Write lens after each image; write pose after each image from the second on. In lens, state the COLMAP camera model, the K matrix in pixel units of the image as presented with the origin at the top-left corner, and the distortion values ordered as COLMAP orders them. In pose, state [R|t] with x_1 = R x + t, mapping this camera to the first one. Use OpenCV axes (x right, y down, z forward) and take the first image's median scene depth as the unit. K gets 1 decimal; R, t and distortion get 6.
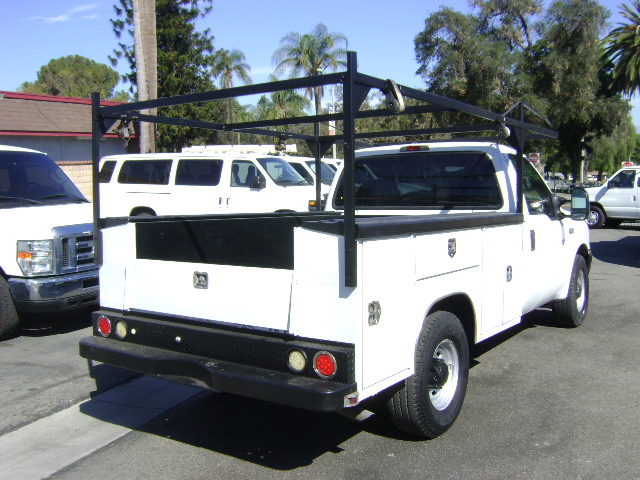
lens RADIAL K [[659.5, 0, 320.0], [0, 659.5, 240.0], [0, 0, 1]] dist [-0.139707, 0.054747]
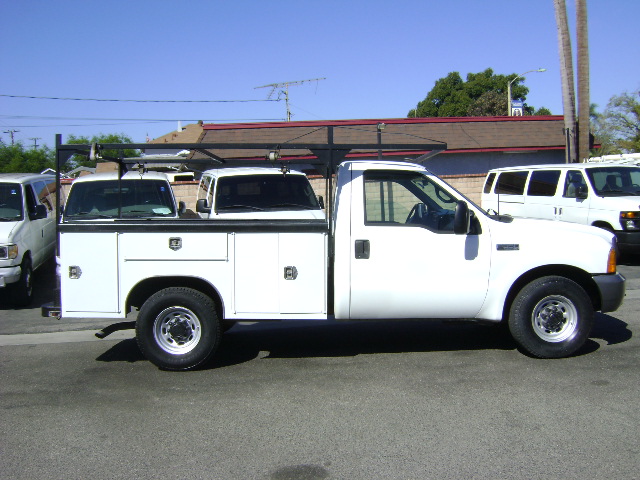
lens RADIAL K [[659.5, 0, 320.0], [0, 659.5, 240.0], [0, 0, 1]] dist [-0.139707, 0.054747]
pose [[0.583341, 0.048936, -0.810752, 0.463961], [-0.057808, 0.998153, 0.018654, -0.012539], [0.810168, 0.035987, 0.585092, 0.117798]]
